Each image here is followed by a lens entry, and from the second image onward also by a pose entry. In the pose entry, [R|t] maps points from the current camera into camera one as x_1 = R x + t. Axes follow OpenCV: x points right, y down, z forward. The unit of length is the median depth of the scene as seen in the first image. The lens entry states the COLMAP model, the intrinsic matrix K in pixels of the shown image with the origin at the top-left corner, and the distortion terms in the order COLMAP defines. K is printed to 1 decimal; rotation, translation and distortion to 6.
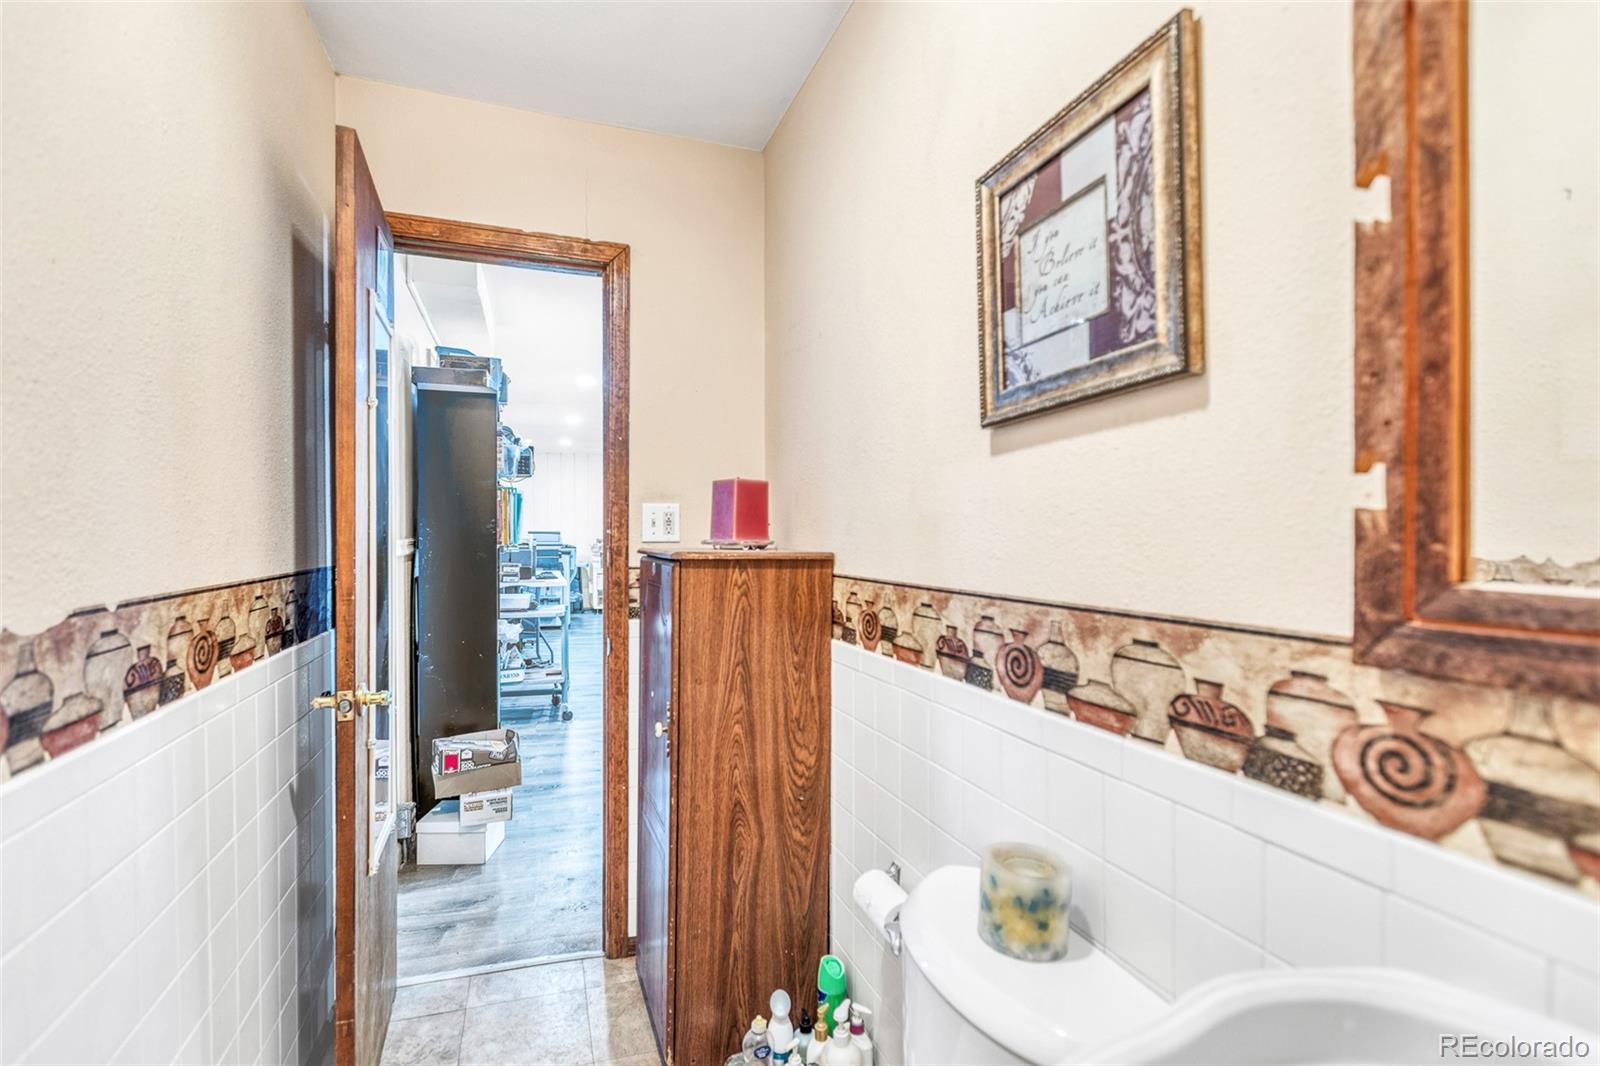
lens RADIAL K [[778.2, 0, 800.0], [0, 778.2, 533.0], [0, 0, 1]] dist [0.097244, 0.000069]
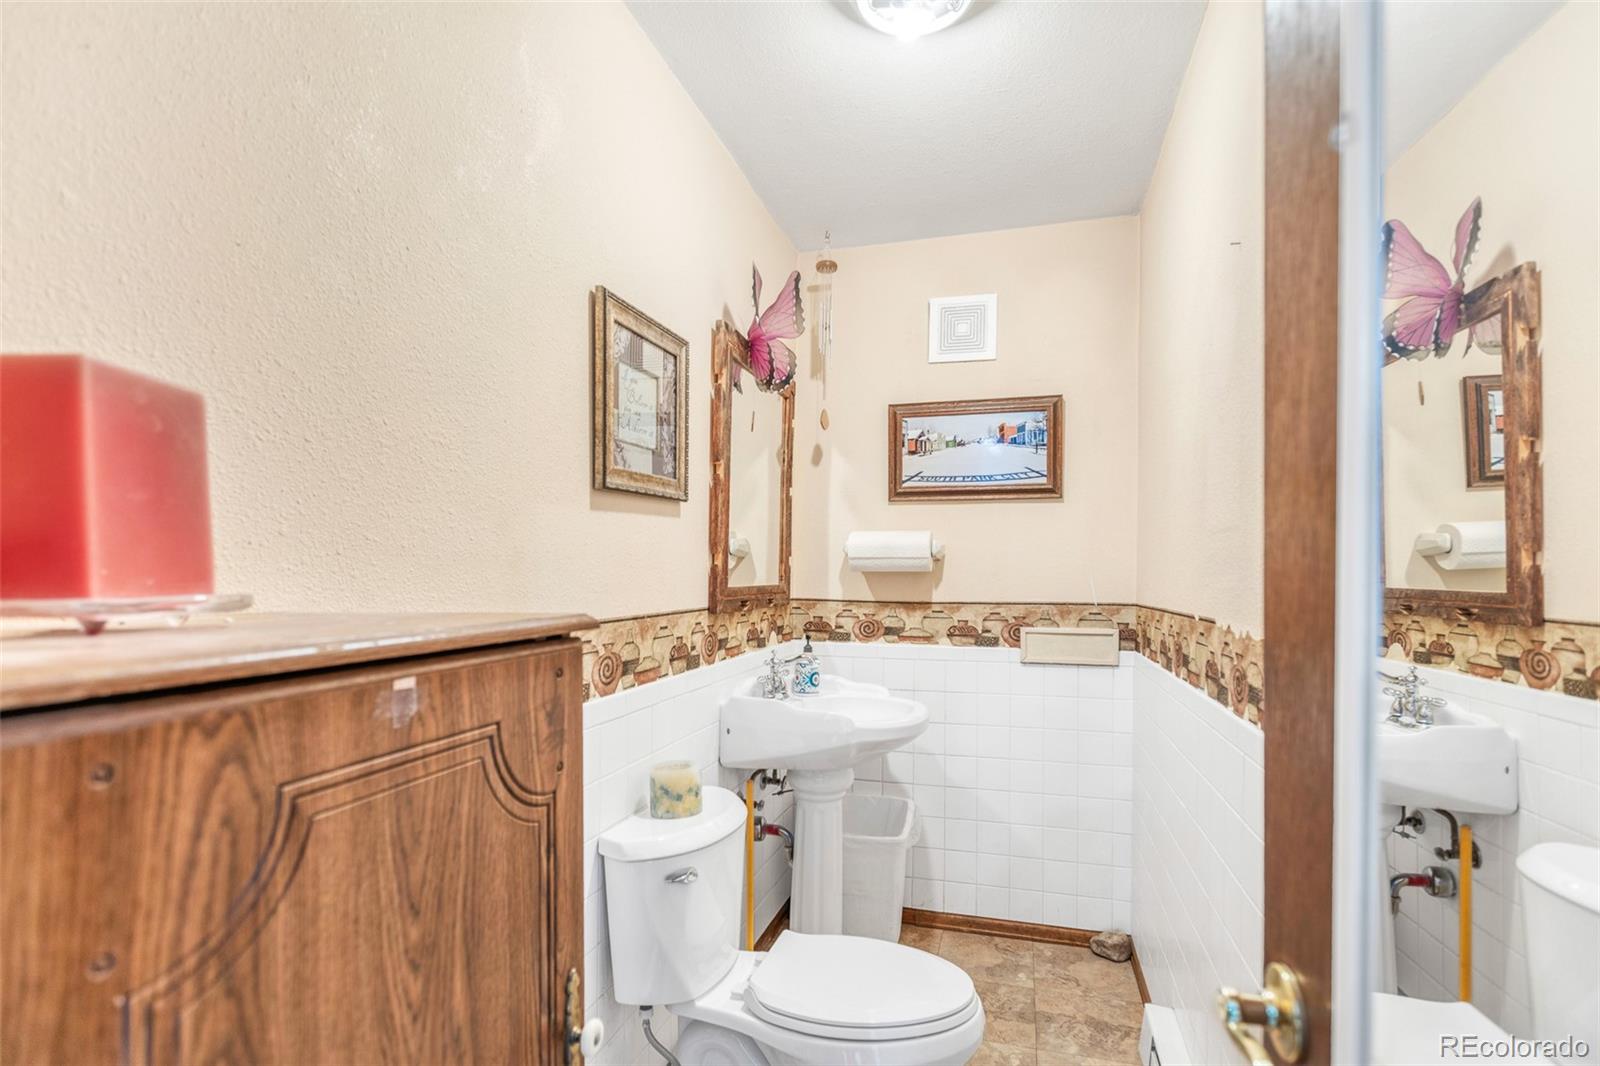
lens RADIAL K [[761.8, 0, 800.1], [0, 761.8, 573.9], [0, 0, 1]] dist [0.000064, 0.000002]
pose [[-0.811867, -0.015194, 0.583645, -0.844789], [-0.014552, 0.999877, 0.005787, -0.010539], [-0.583661, -0.003795, -0.811989, 2.080553]]
